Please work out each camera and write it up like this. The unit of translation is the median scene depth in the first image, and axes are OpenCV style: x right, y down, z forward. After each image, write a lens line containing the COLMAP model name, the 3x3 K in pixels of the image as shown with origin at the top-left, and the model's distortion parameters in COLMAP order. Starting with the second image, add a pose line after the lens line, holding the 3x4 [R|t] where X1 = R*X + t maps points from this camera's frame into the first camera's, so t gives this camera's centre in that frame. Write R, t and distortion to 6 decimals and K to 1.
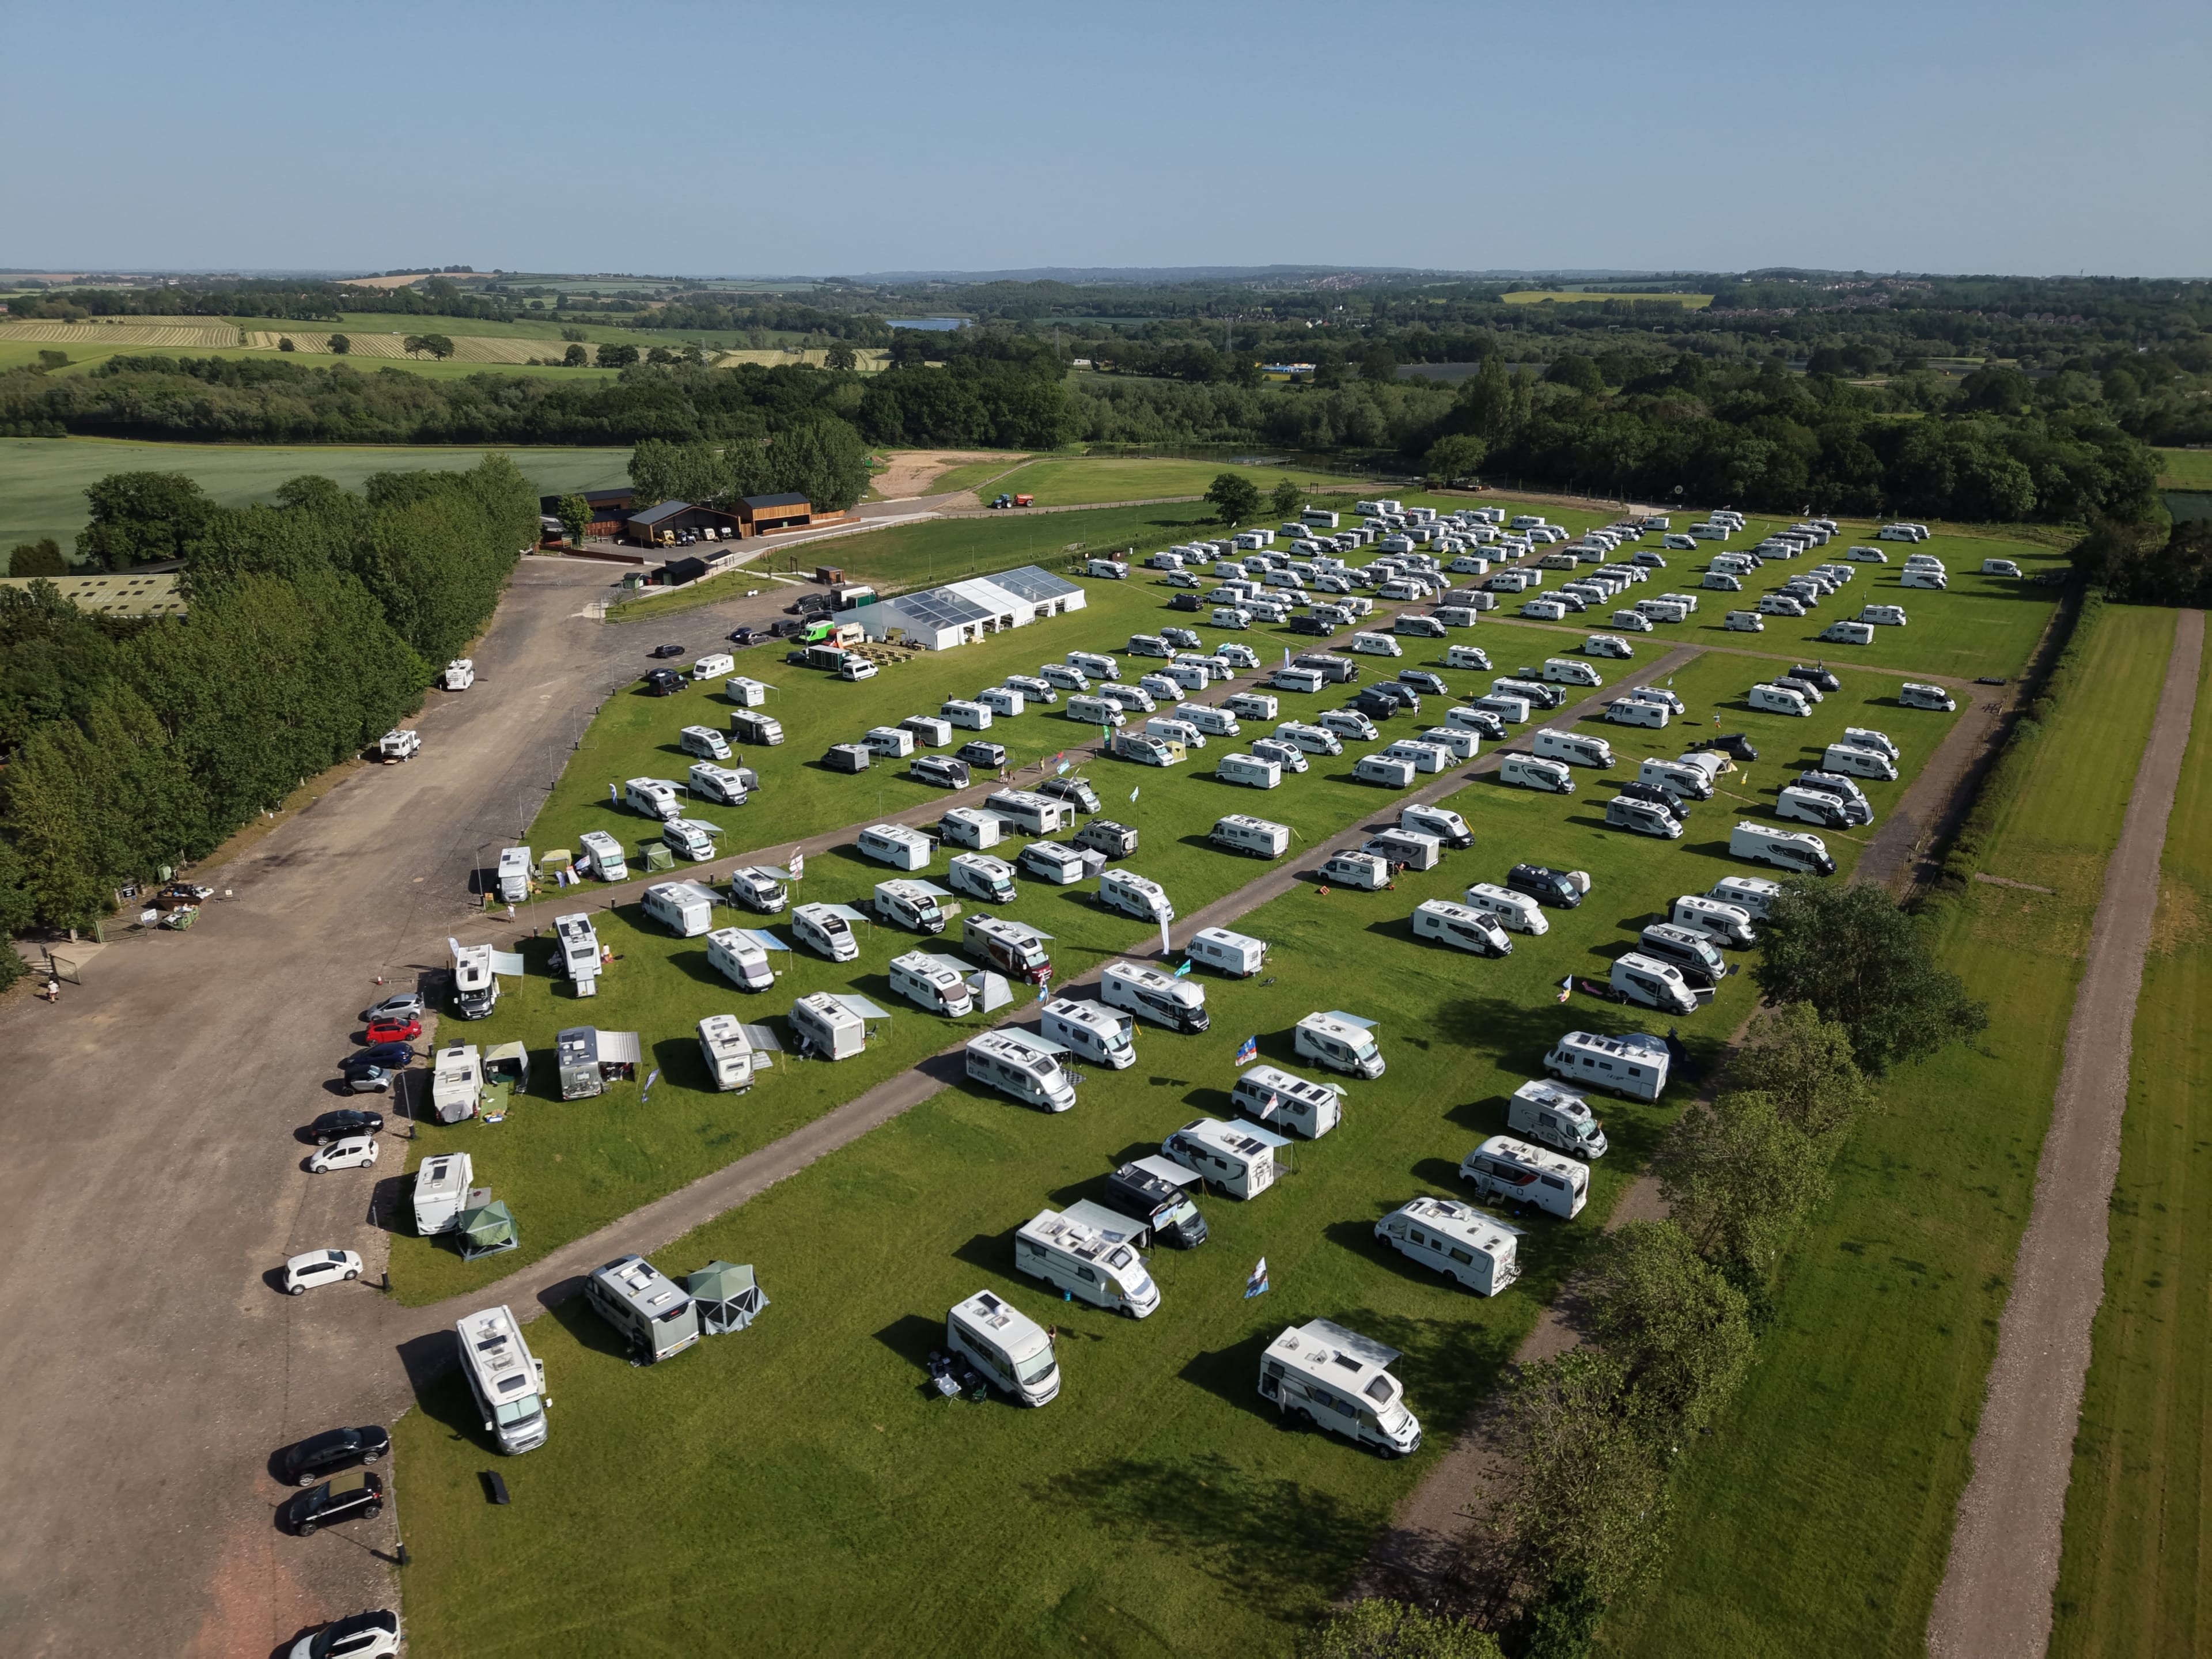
lens RADIAL K [[1448.4, 0, 1106.0], [0, 1448.4, 829.5], [0, 0, 1]] dist [0.031808, -0.033171]
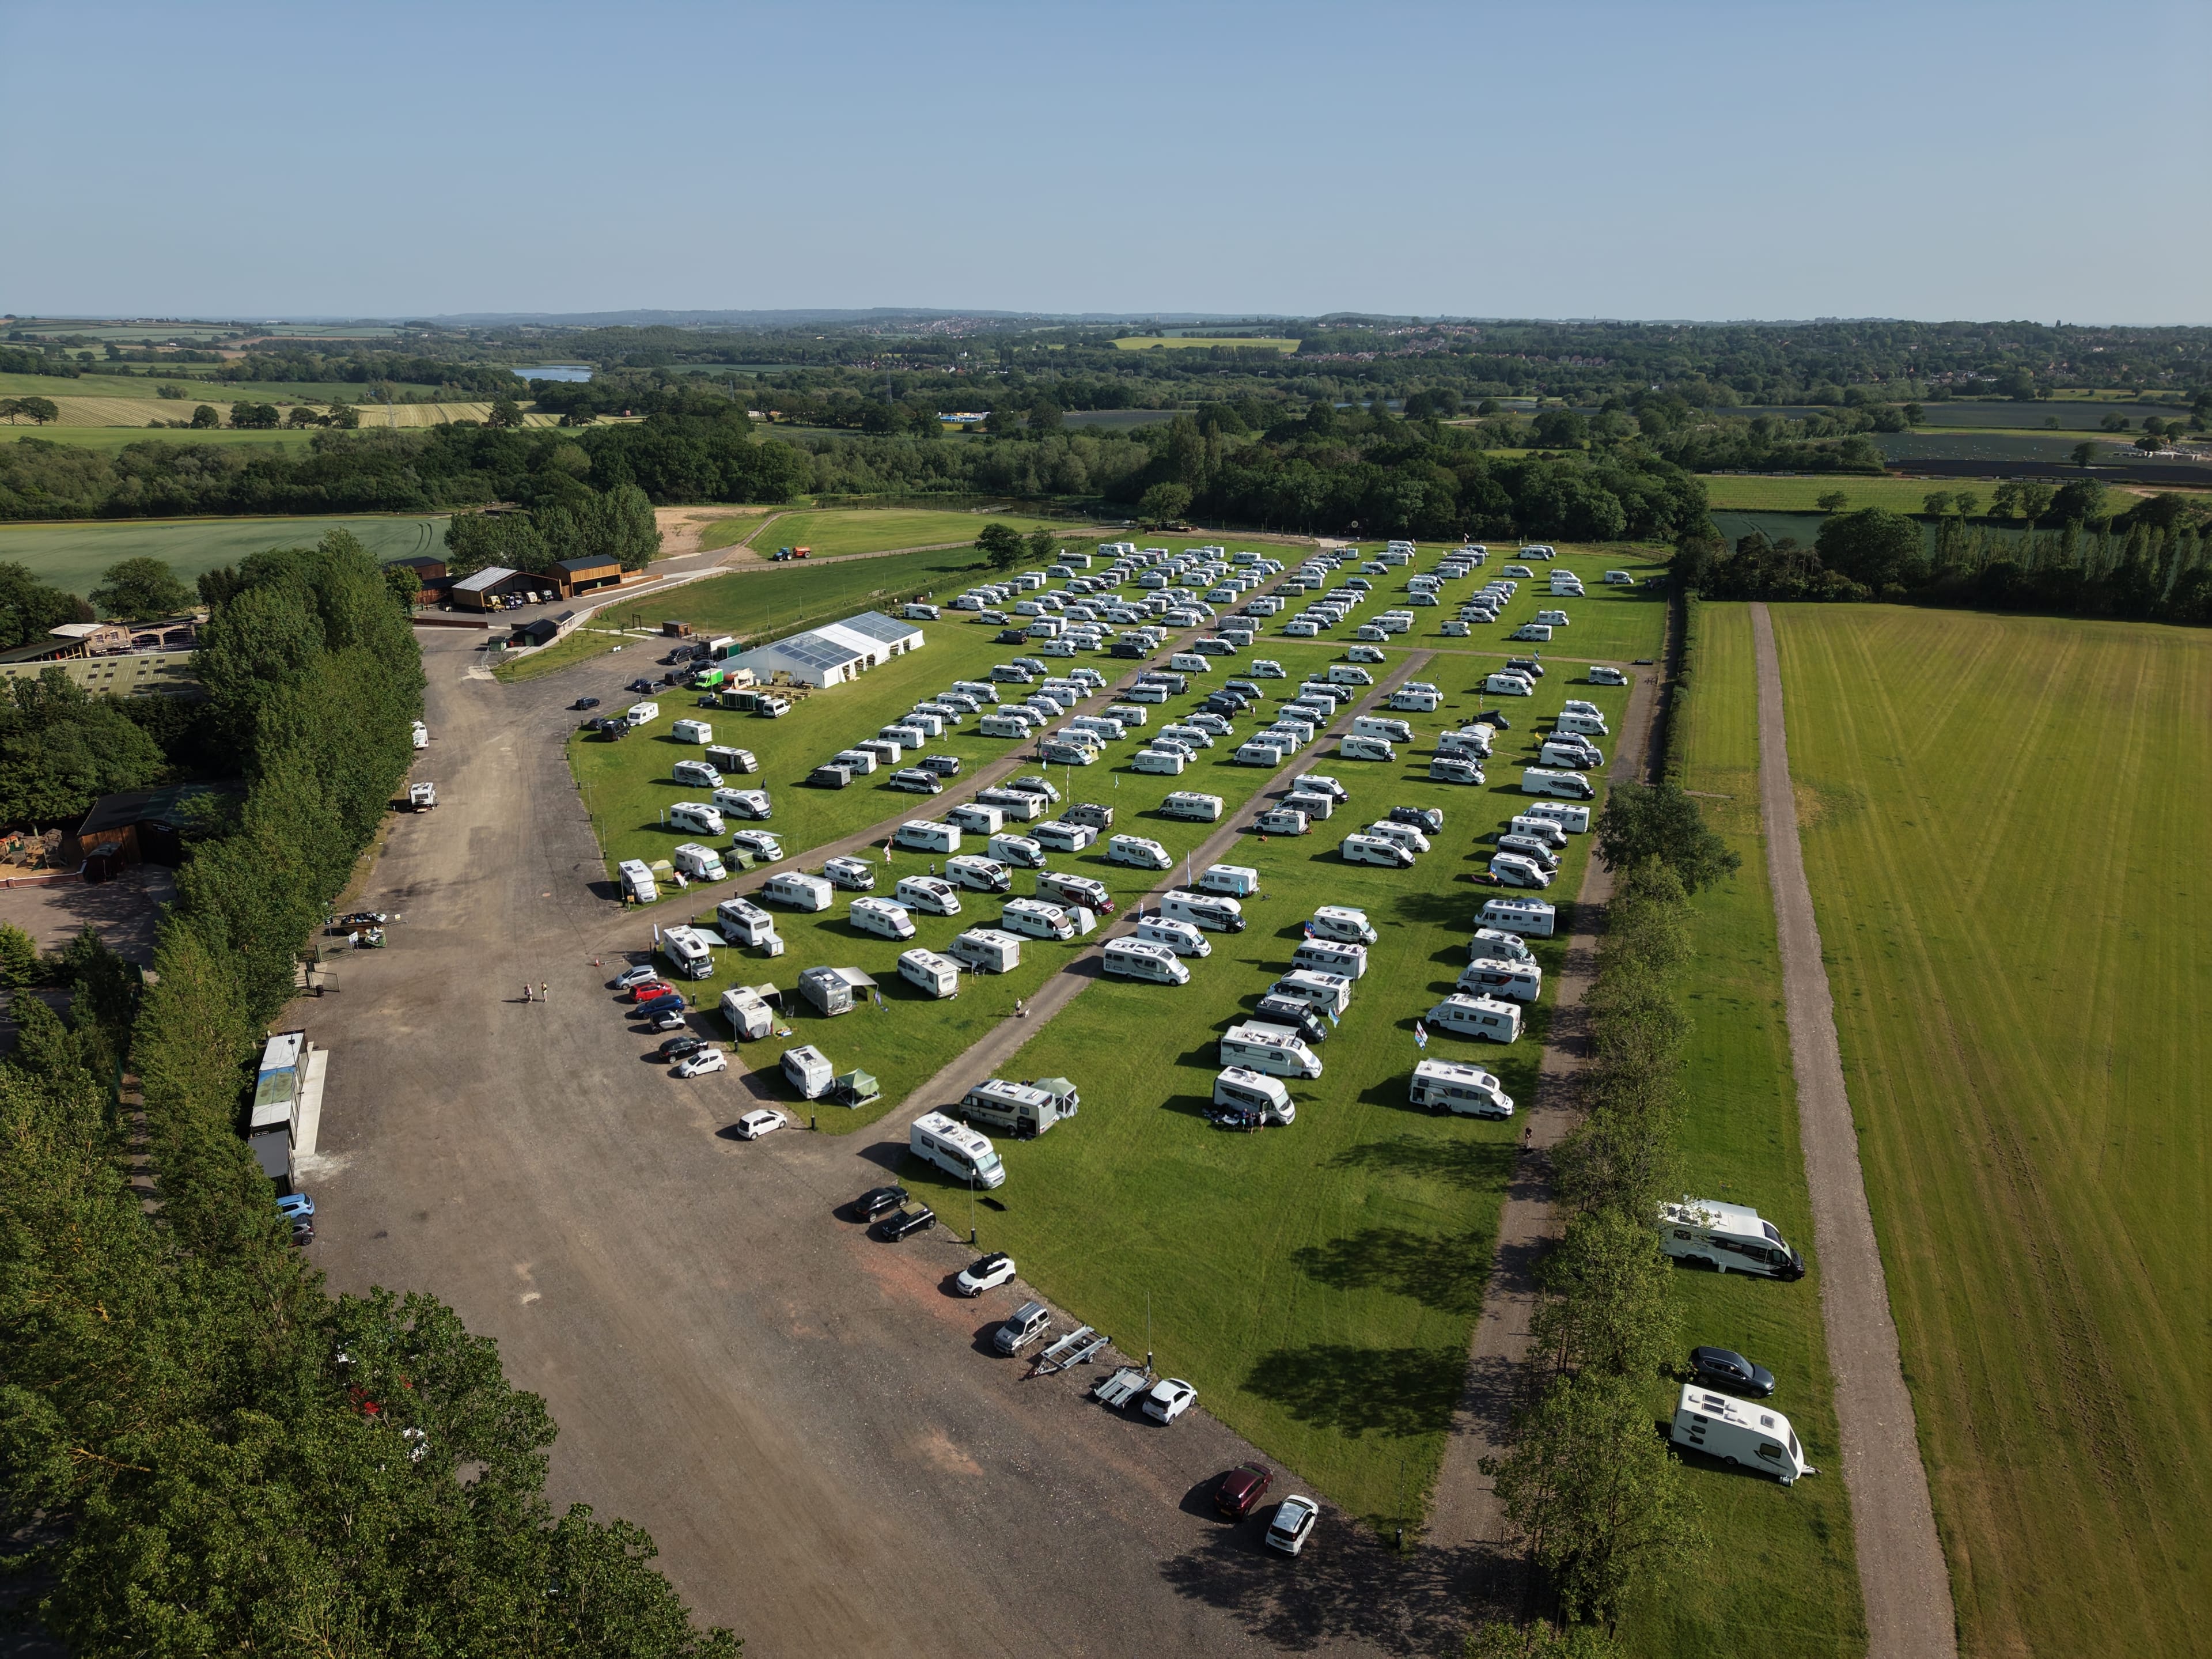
lens RADIAL K [[1448.4, 0, 1106.0], [0, 1448.4, 829.5], [0, 0, 1]] dist [0.031808, -0.033171]
pose [[0.967709, -0.084149, 0.237608, -0.199601], [0.090210, 0.995814, -0.014733, 0.026071], [-0.235374, 0.035692, 0.971249, -0.173916]]
